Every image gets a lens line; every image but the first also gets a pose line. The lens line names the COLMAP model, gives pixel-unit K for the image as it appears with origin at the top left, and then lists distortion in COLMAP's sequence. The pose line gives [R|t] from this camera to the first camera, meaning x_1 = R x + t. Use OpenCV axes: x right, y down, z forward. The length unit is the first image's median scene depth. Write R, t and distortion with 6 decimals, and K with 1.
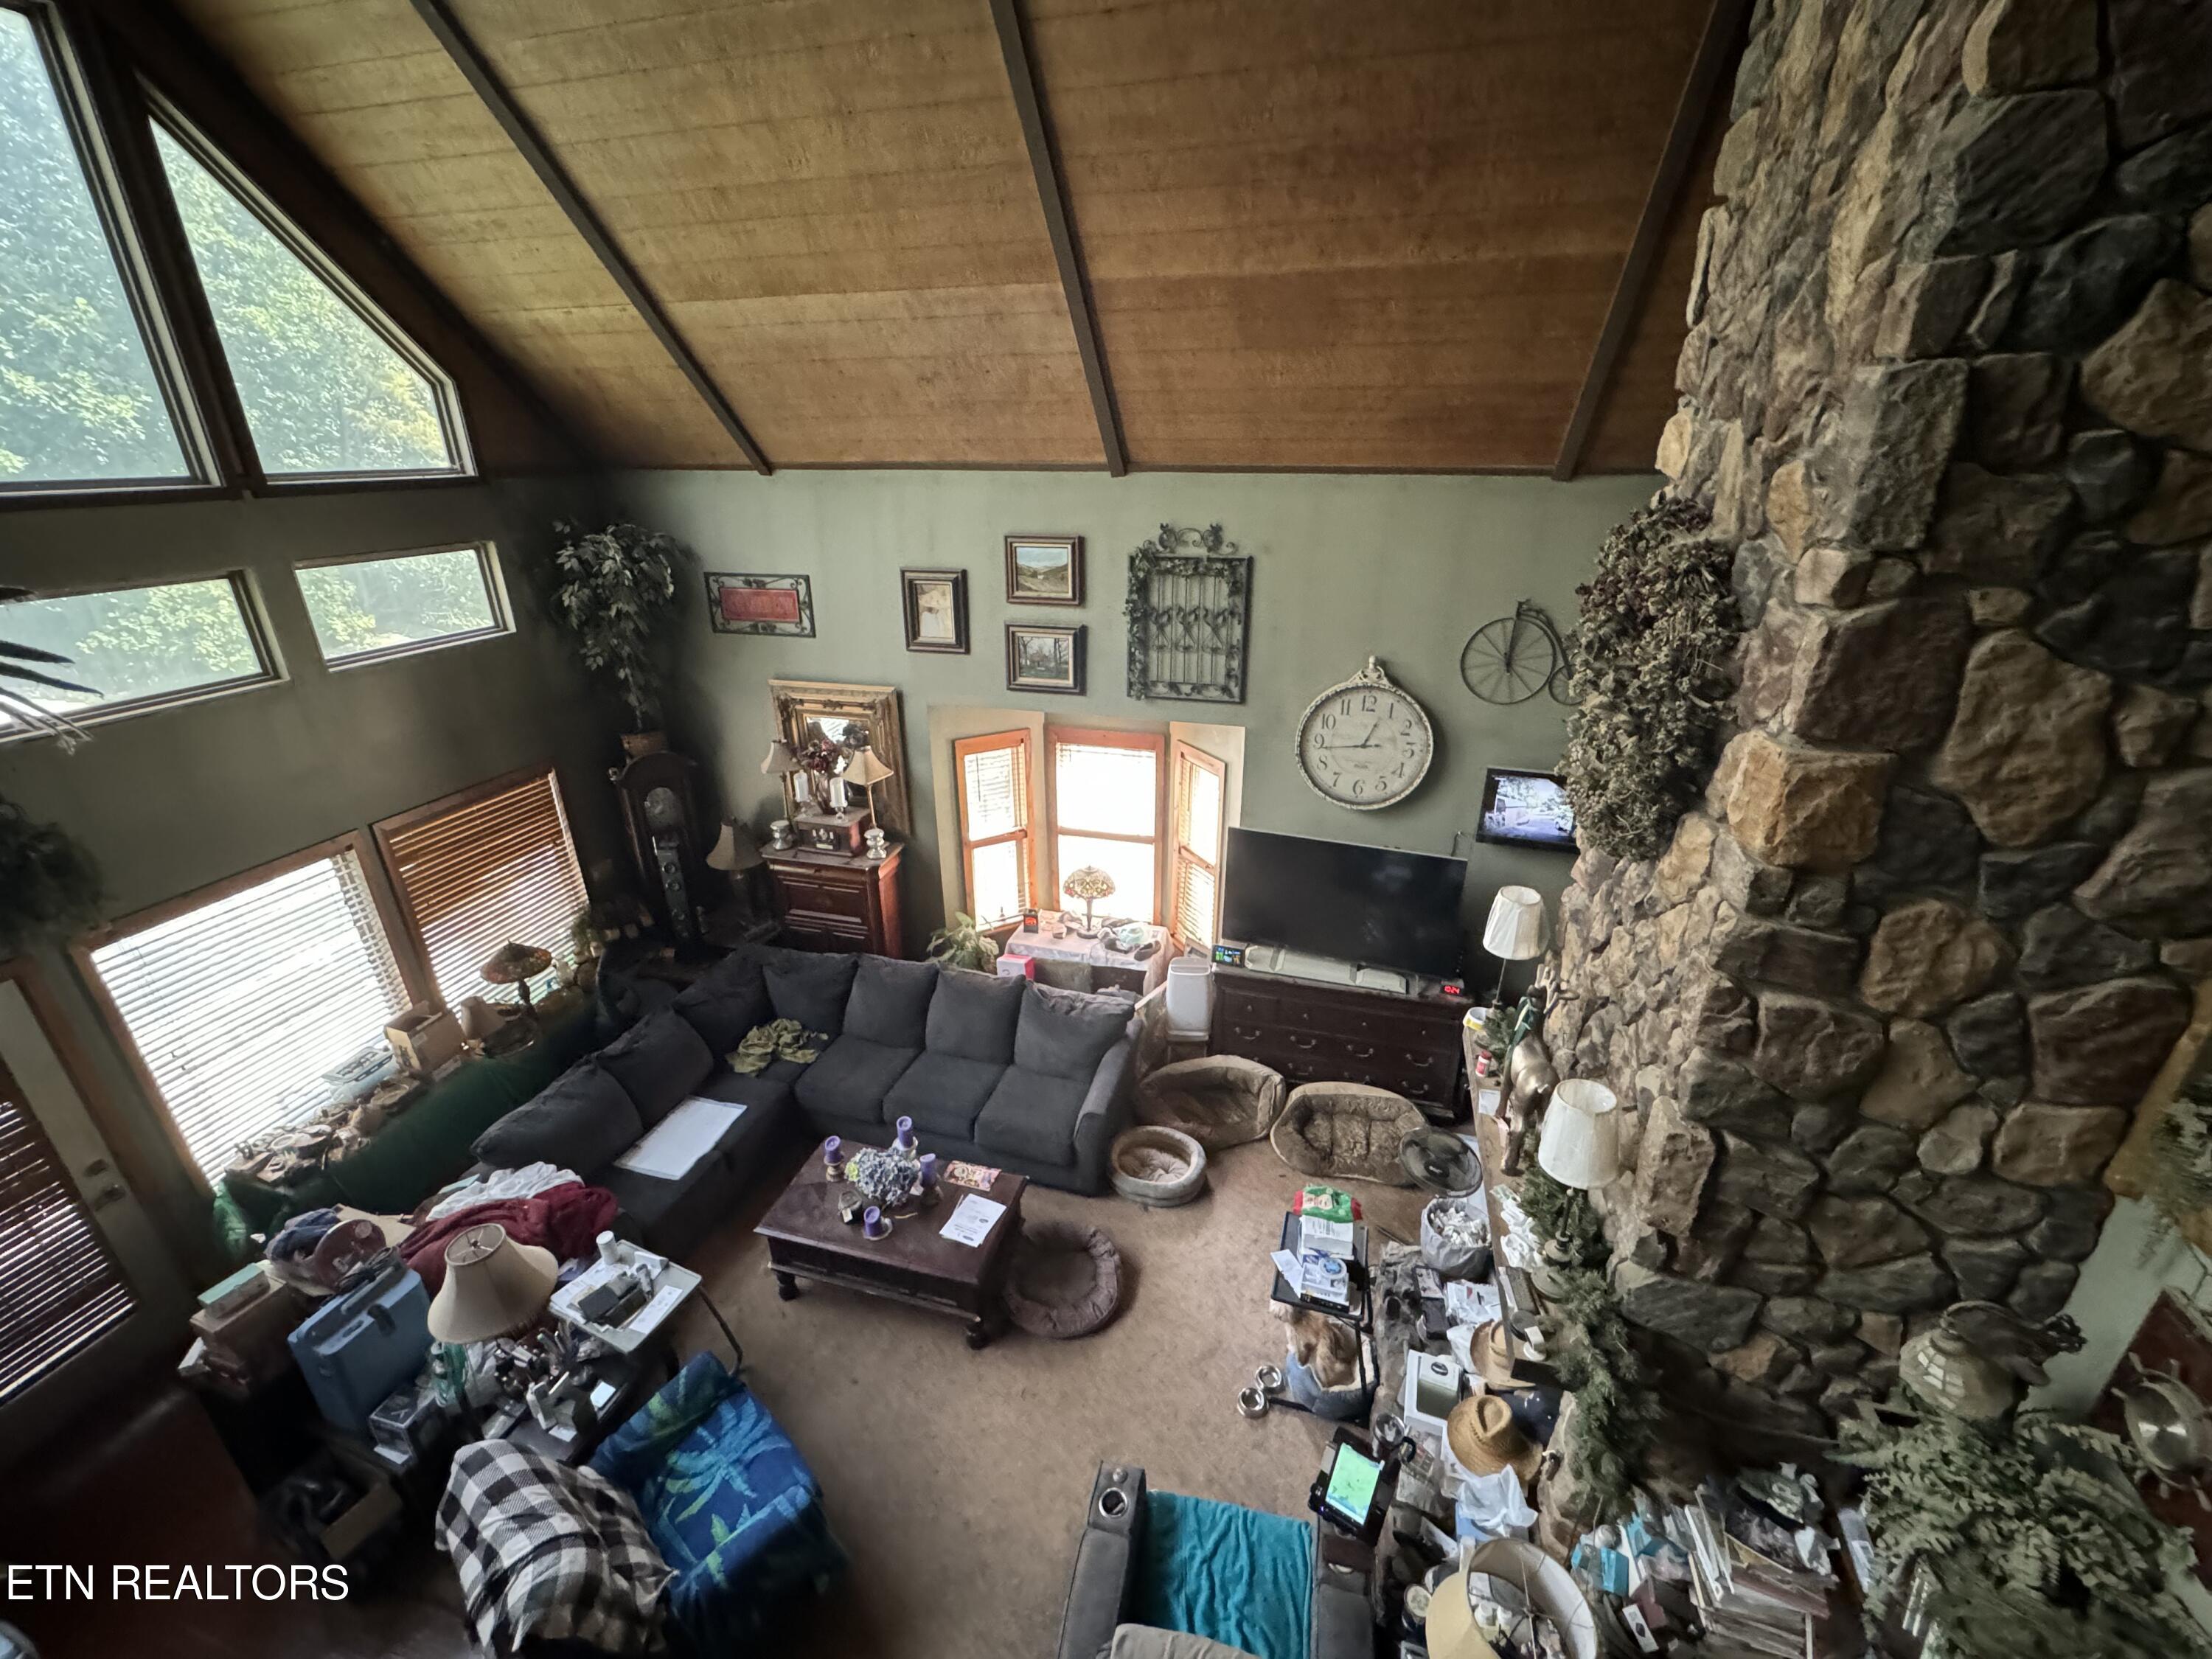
lens RADIAL K [[906.4, 0, 1104.3], [0, 906.4, 828.4], [0, 0, 1]] dist [-0.006728, 0.000569]
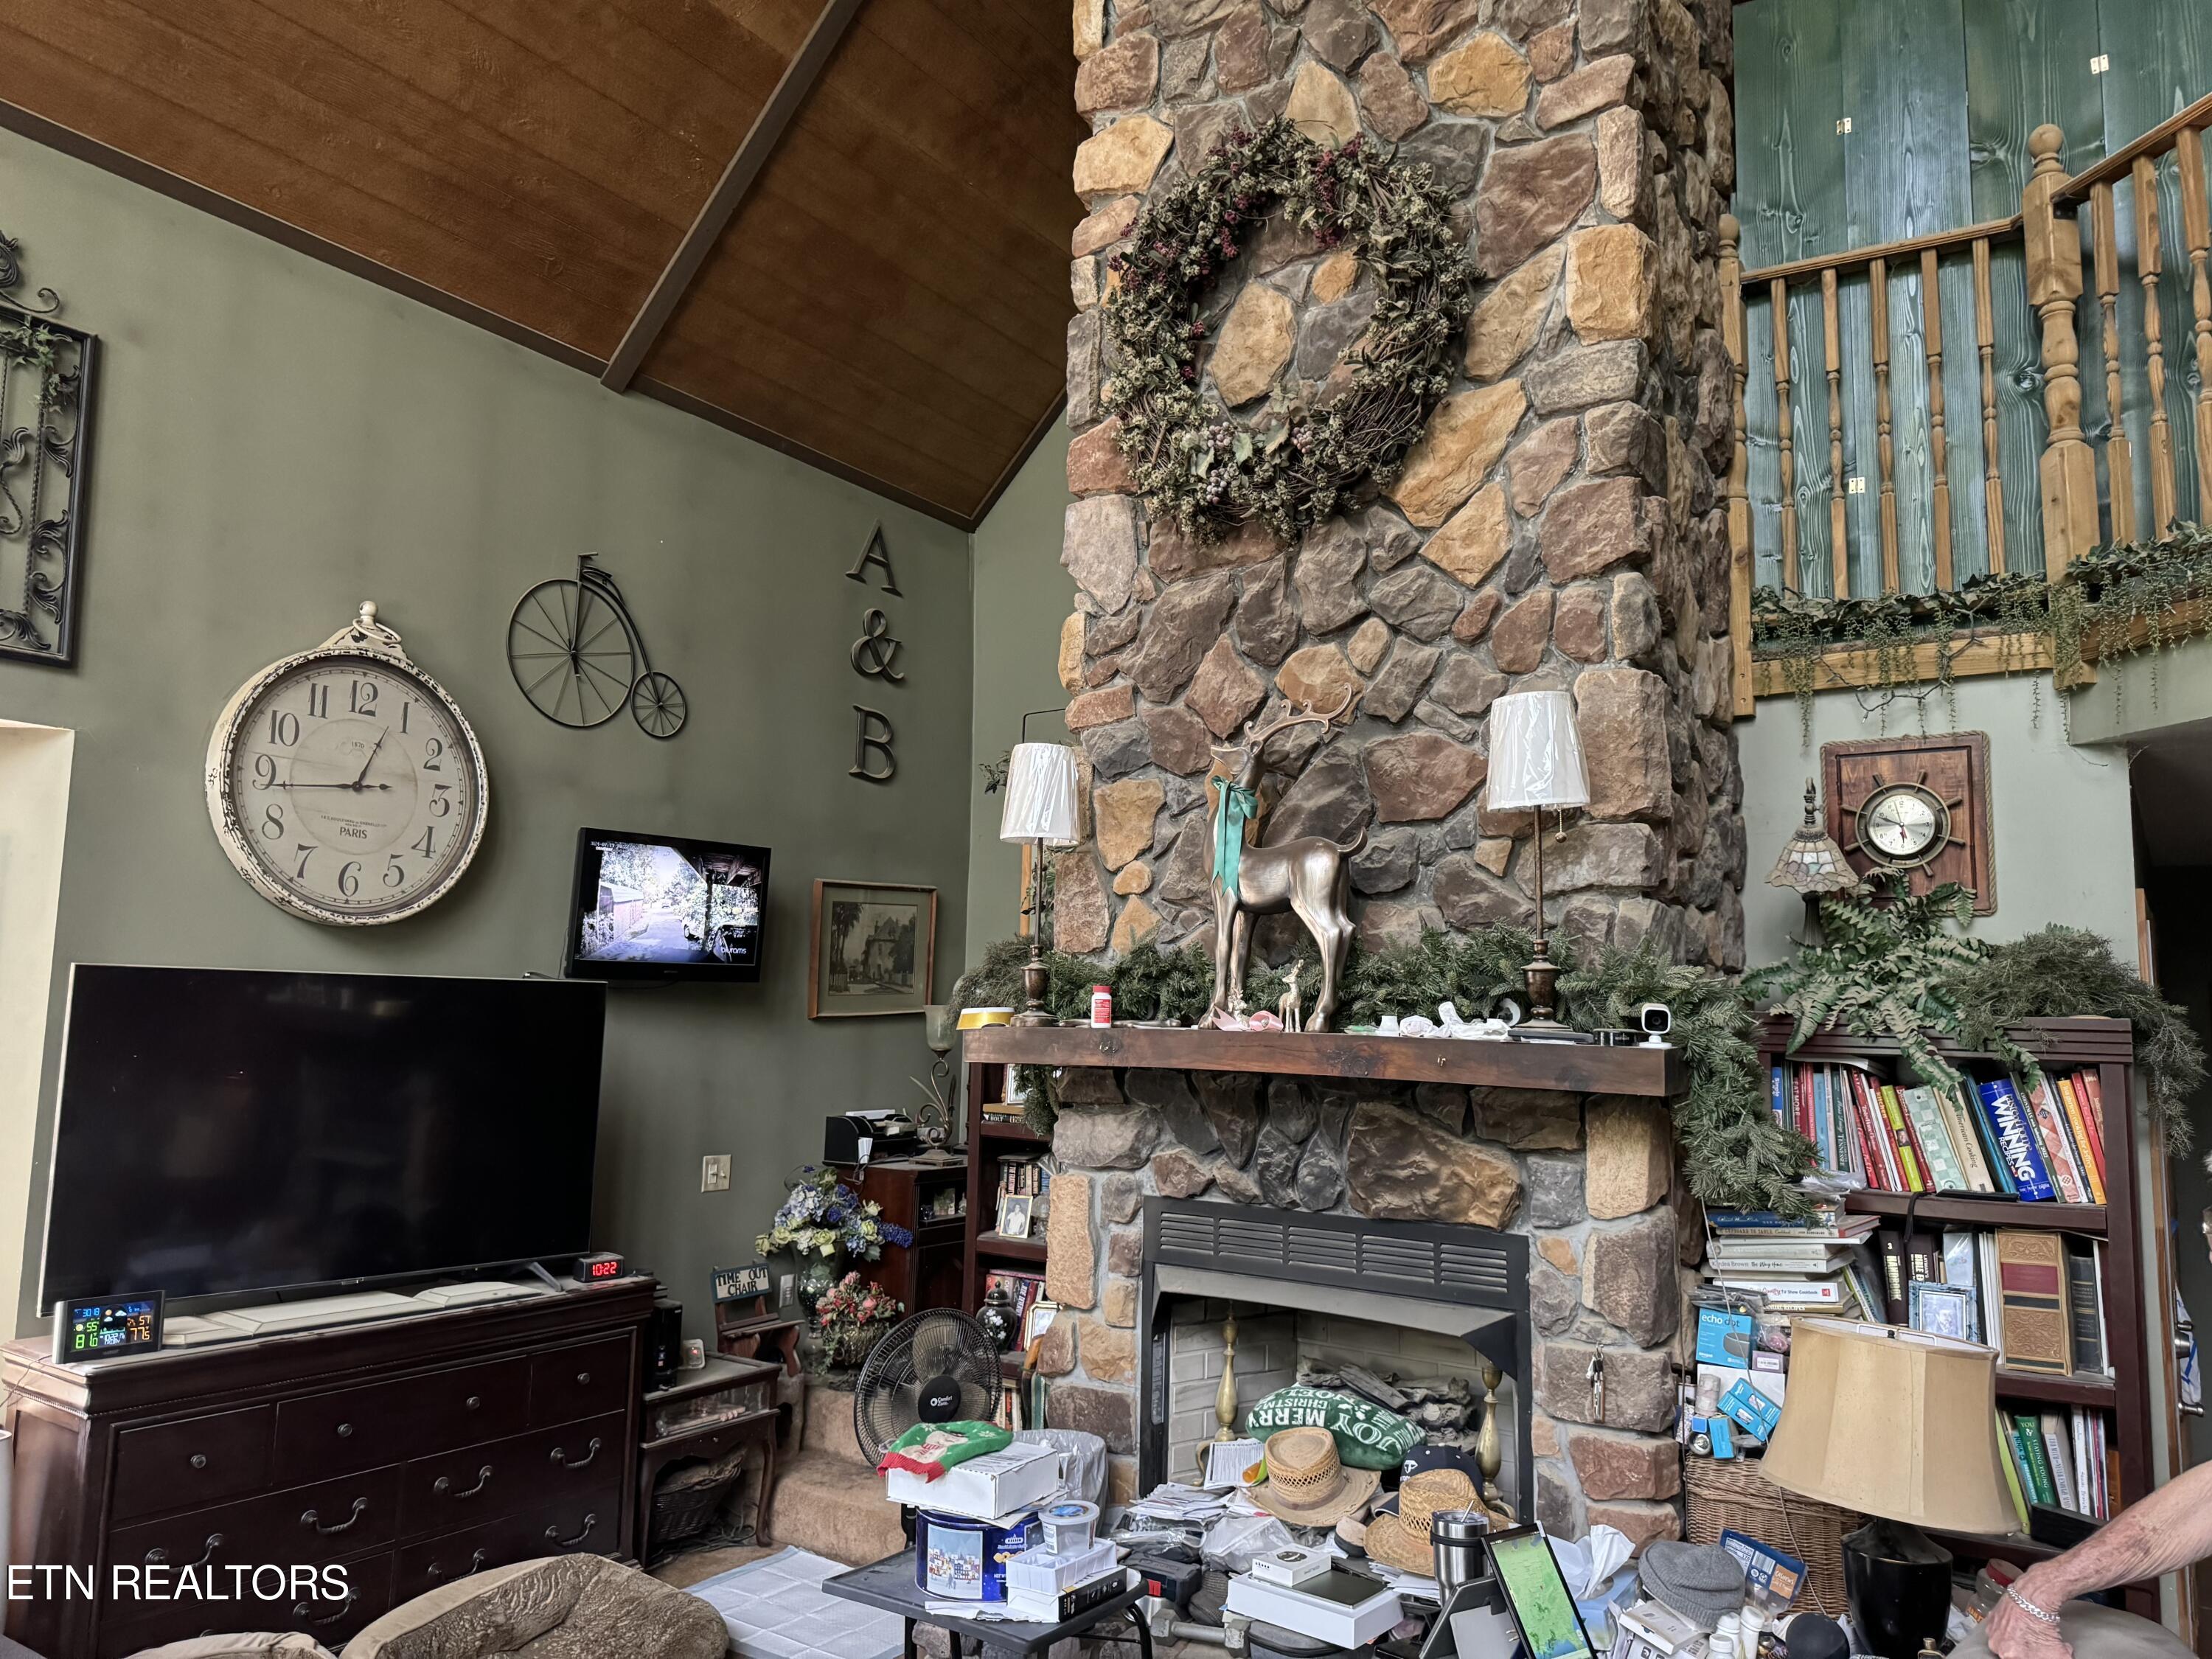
lens RADIAL K [[1562.7, 0, 1104.2], [0, 1562.7, 829.1], [0, 0, 1]] dist [0.044722, -0.052886]
pose [[0.323421, 0.122231, 0.938328, -0.349761], [0.346234, 0.907571, -0.237564, 0.253882], [-0.880637, 0.401714, 0.251207, 0.444772]]
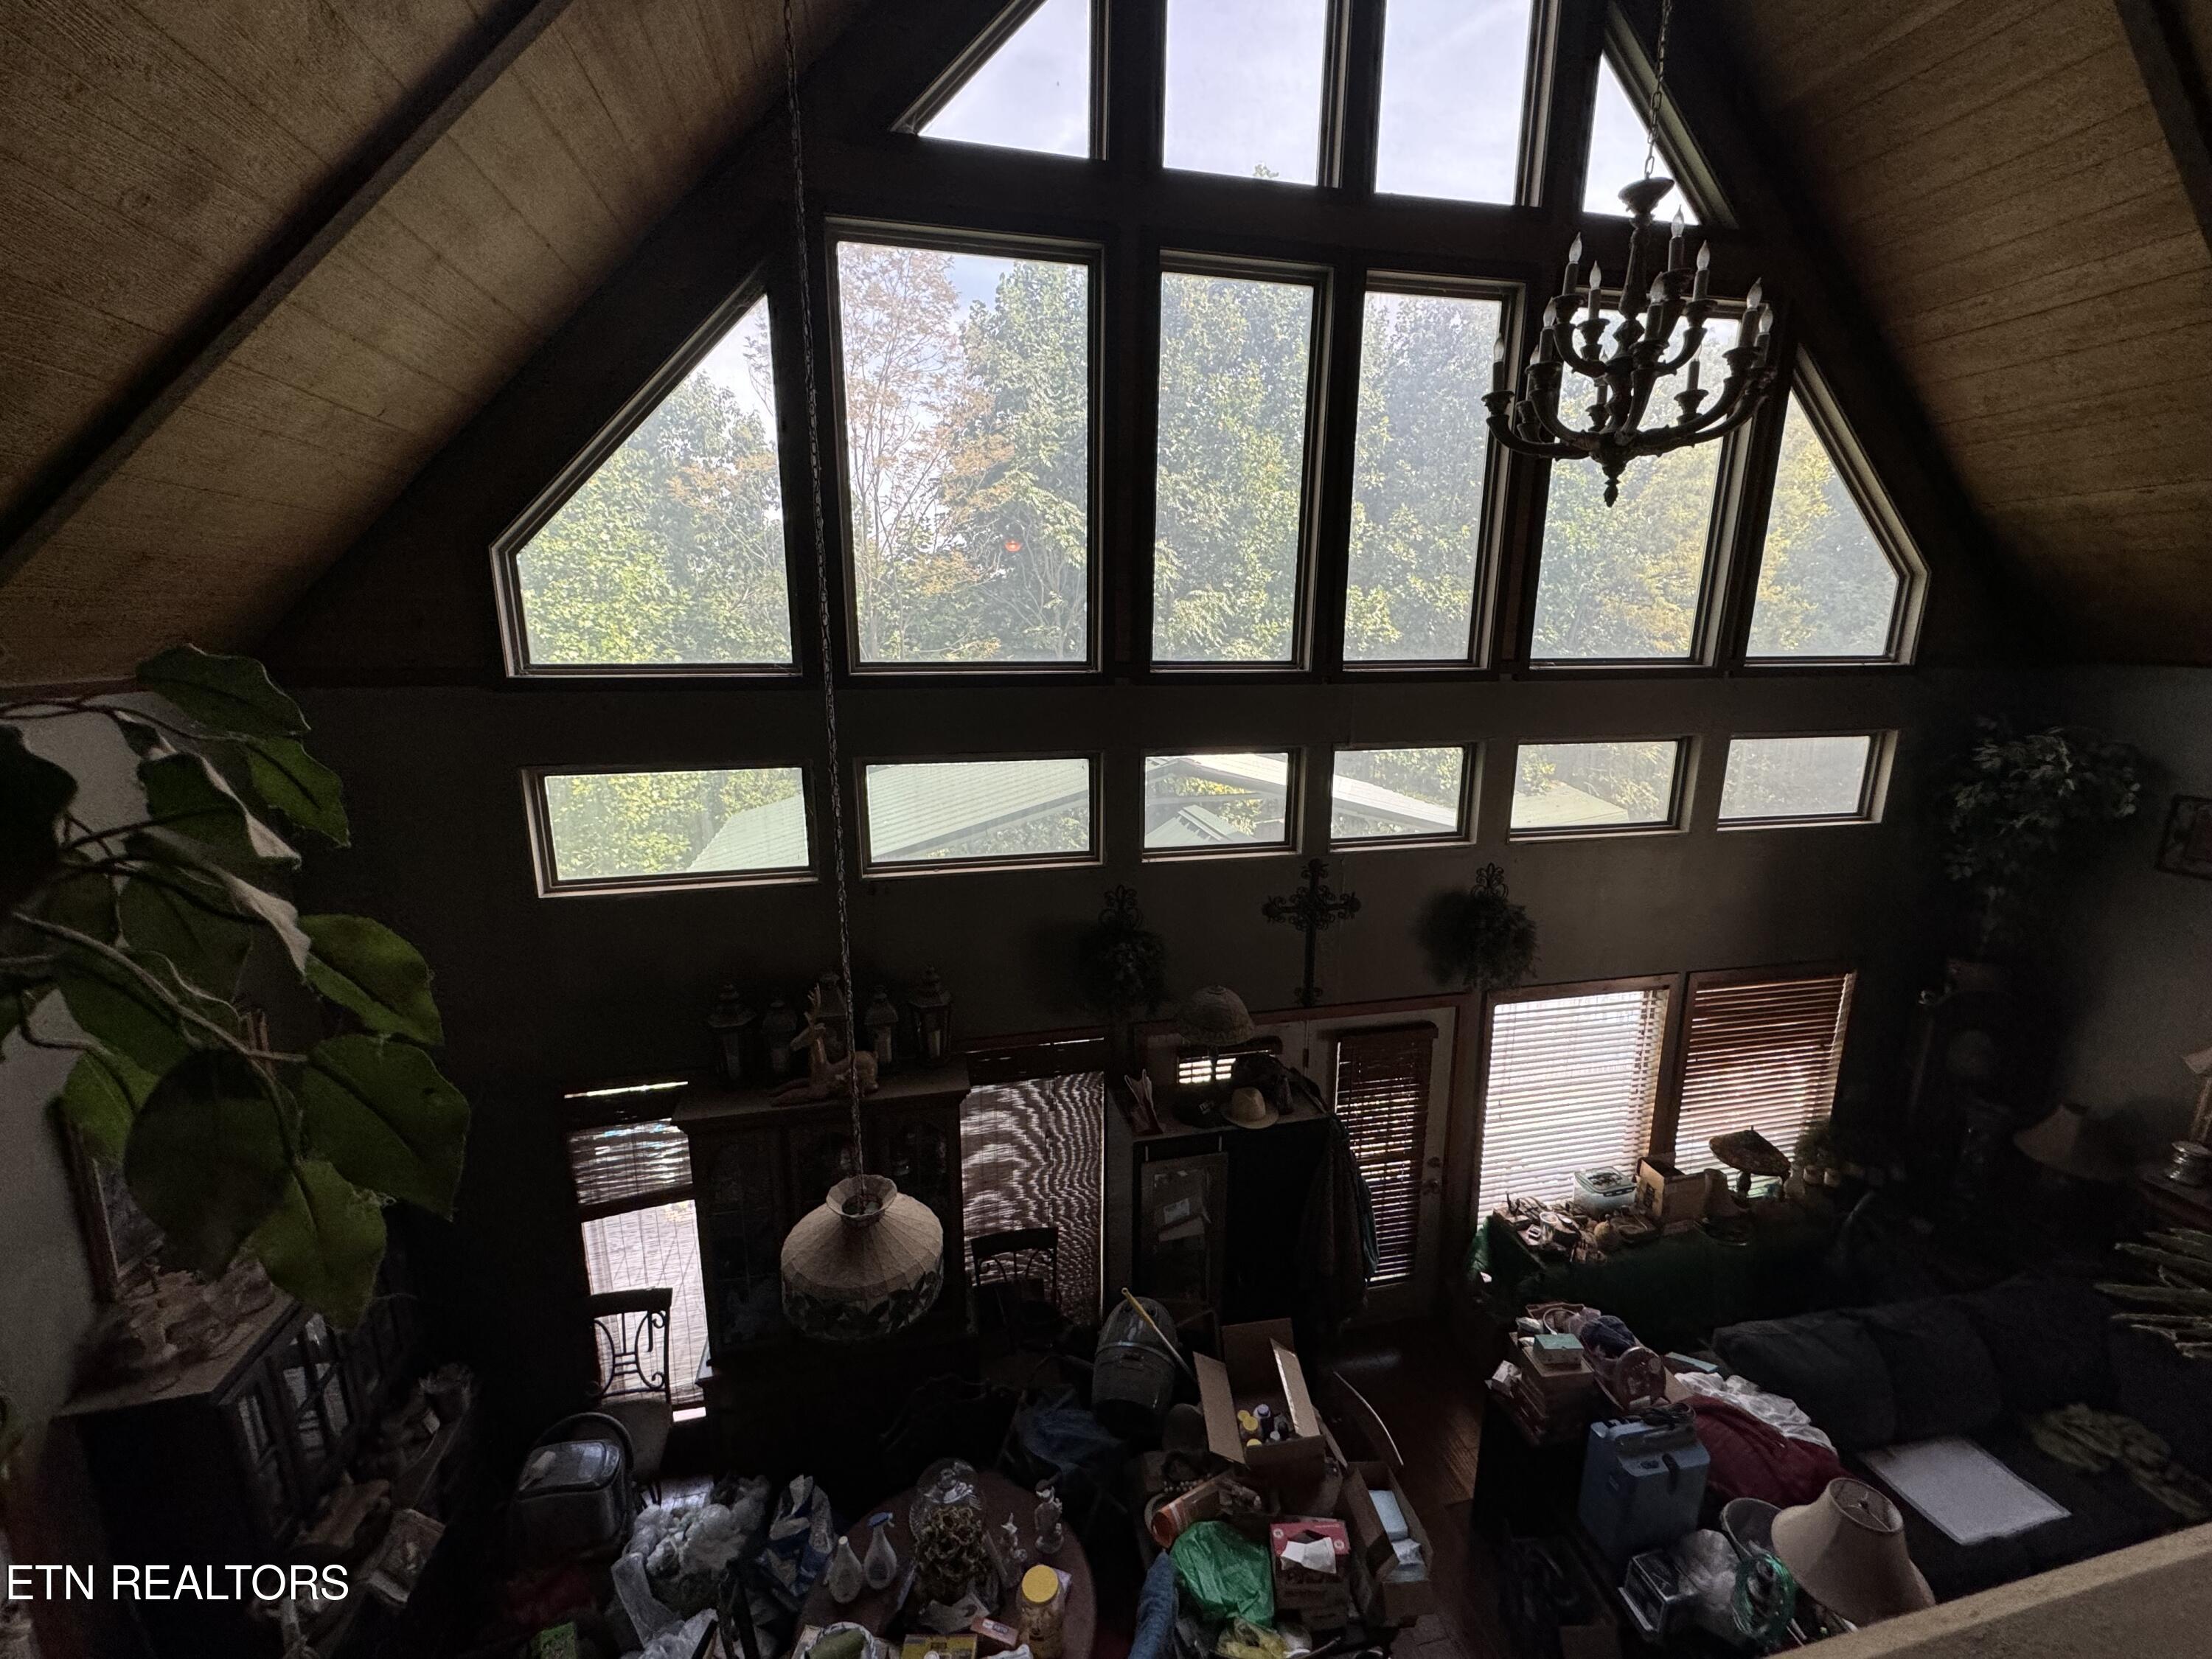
lens RADIAL K [[906.4, 0, 1102.6], [0, 906.4, 823.7], [0, 0, 1]] dist [-0.006728, 0.000569]
pose [[0.469310, 0.193406, -0.861593, -0.233737], [-0.347856, 0.937314, 0.020926, 0.044965], [0.811631, 0.289889, 0.507168, -0.130030]]
